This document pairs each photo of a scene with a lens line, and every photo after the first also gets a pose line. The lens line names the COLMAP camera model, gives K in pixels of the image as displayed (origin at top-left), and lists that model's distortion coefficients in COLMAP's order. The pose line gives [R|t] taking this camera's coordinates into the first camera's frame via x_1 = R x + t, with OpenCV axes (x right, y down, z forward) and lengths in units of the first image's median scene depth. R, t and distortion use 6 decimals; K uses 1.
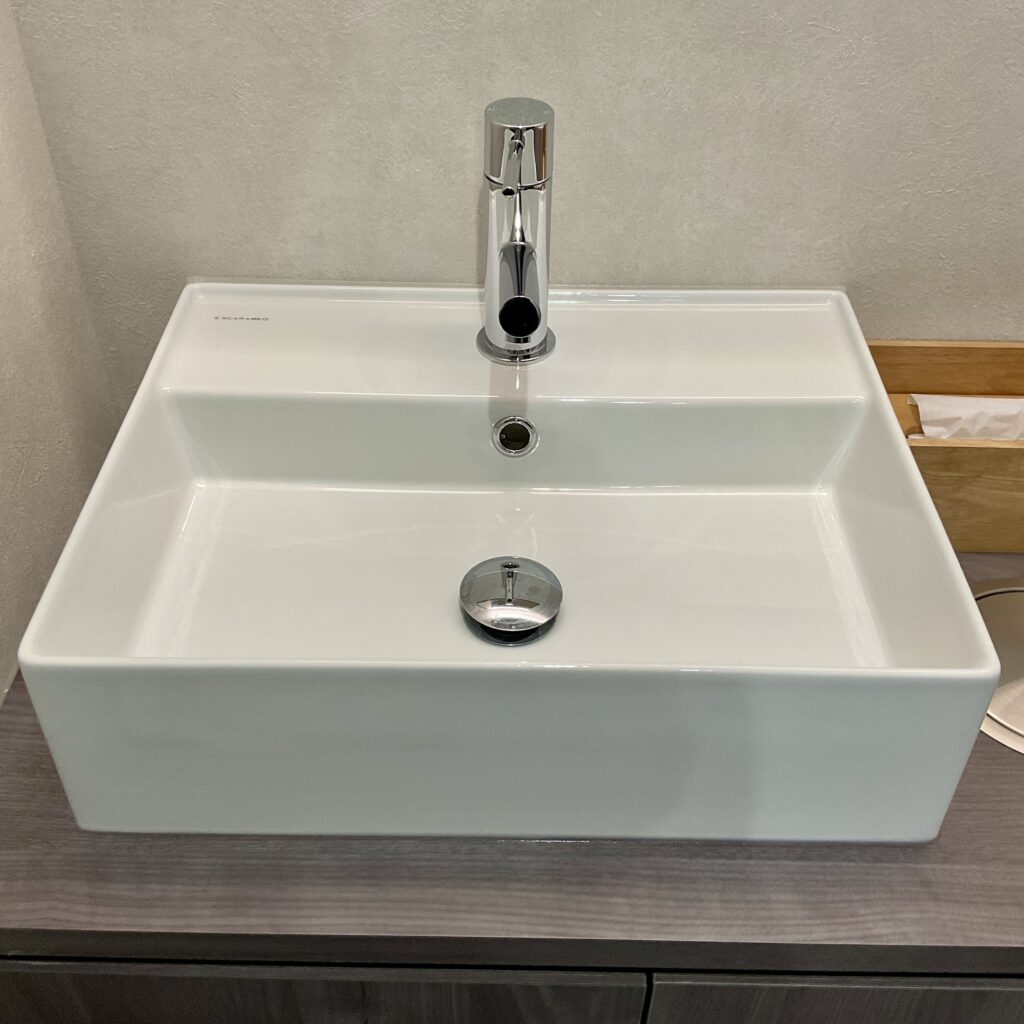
lens RADIAL K [[1112.0, 0, 512.0], [0, 1112.0, 512.0], [0, 0, 1]] dist [0.111041, -0.236568]
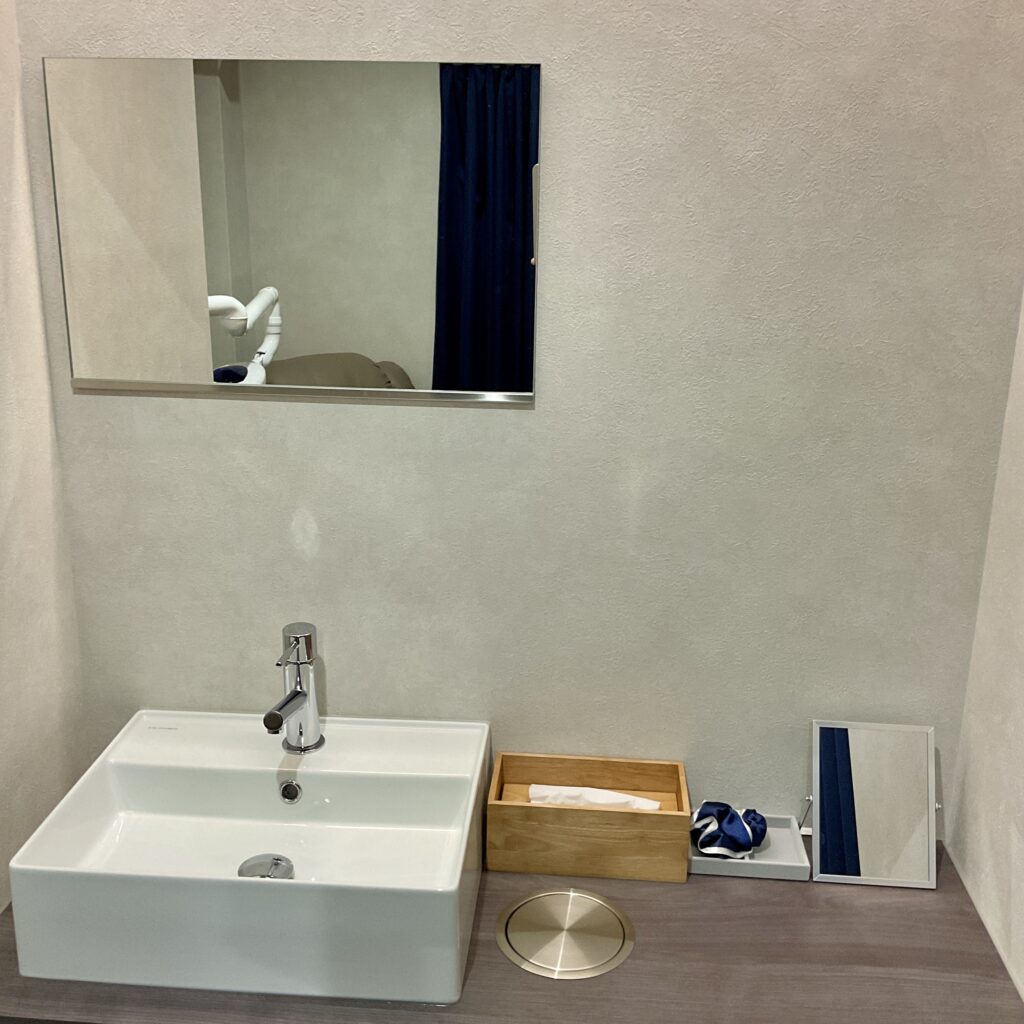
lens RADIAL K [[1112.0, 0, 512.0], [0, 1112.0, 512.0], [0, 0, 1]] dist [0.111041, -0.236568]
pose [[0.998277, 0.022137, -0.054345, 0.458687], [-0.042560, 0.910719, -0.410827, 0.258407], [0.040398, 0.412432, 0.910092, -0.880090]]
